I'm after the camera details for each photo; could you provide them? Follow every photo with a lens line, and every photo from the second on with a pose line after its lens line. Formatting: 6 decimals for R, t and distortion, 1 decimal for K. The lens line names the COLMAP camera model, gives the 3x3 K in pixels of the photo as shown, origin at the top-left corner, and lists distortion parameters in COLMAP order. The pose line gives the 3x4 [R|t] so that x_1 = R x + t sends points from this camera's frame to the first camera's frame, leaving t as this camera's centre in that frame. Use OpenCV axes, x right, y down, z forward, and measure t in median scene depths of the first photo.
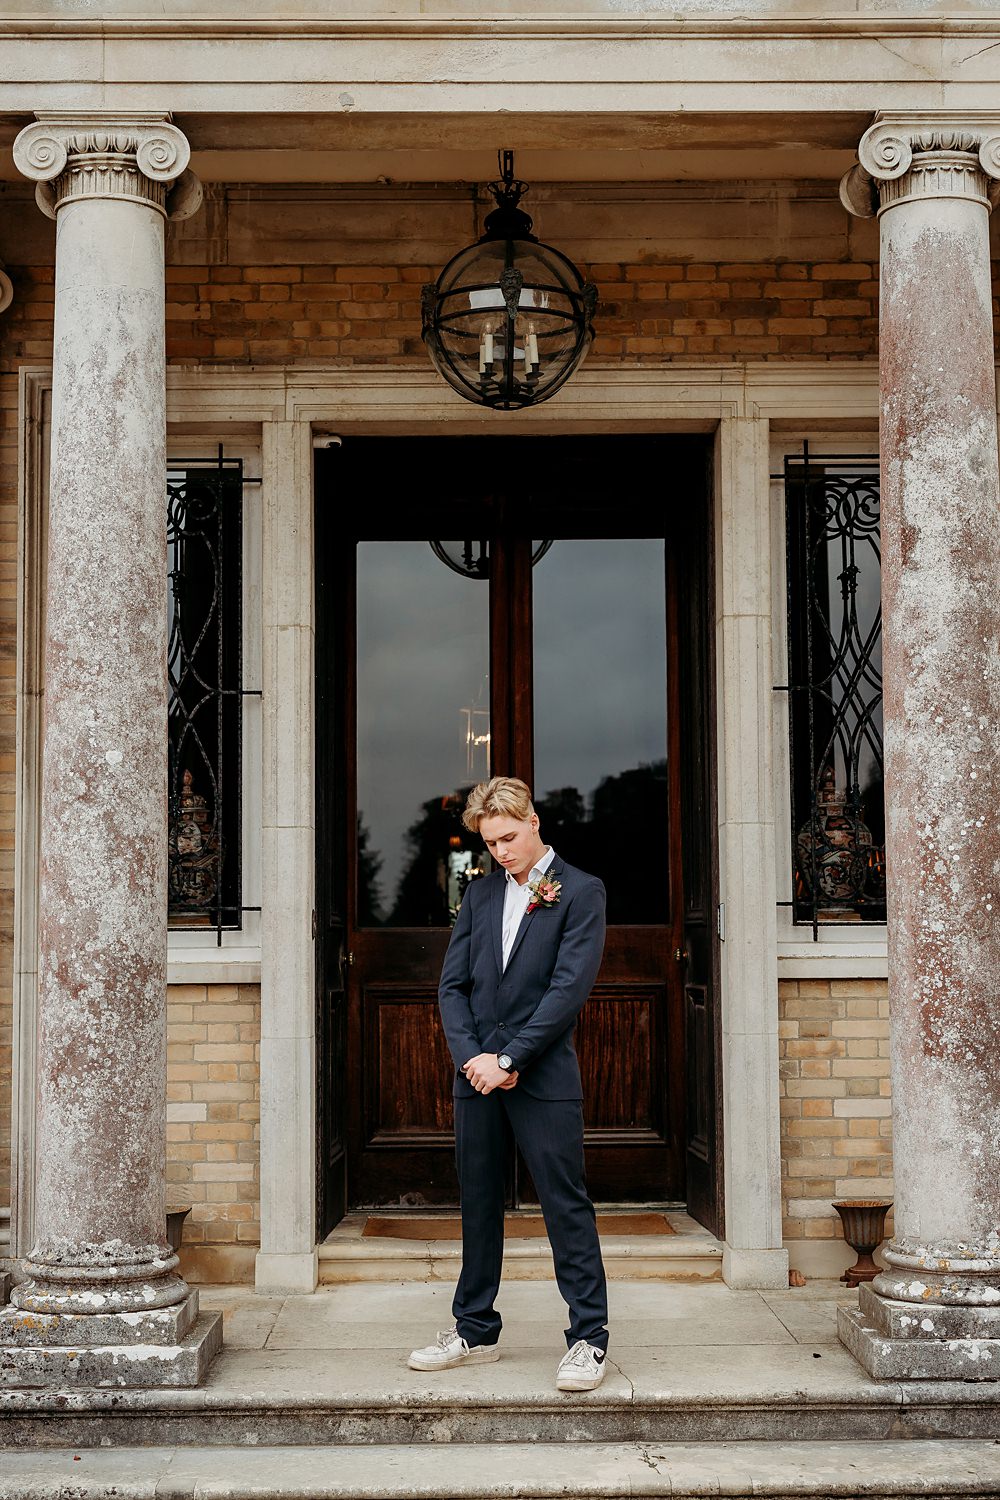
lens RADIAL K [[2159.0, 0, 500.0], [0, 2159.0, 750.0], [0, 0, 1]] dist [0.007838, -0.000120]
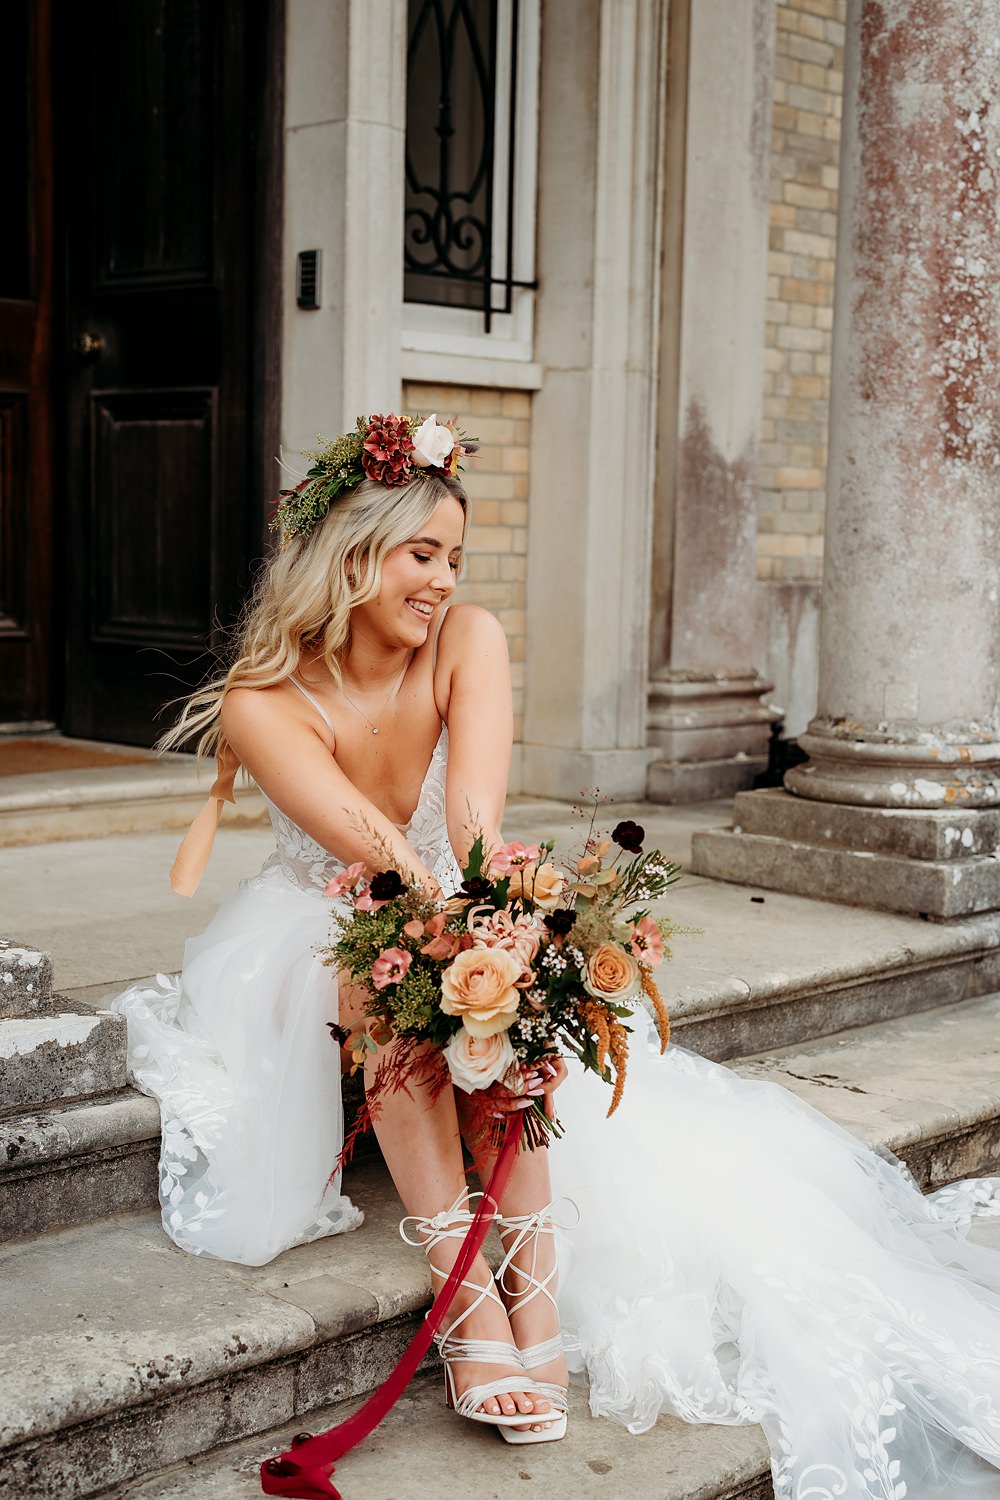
lens RADIAL K [[2159.0, 0, 500.0], [0, 2159.0, 750.0], [0, 0, 1]] dist [0.007838, -0.000120]
pose [[0.717105, -0.053113, 0.694938, -0.385124], [-0.088072, 0.982194, 0.165949, 0.131014], [-0.691378, -0.180207, 0.699658, 0.600543]]
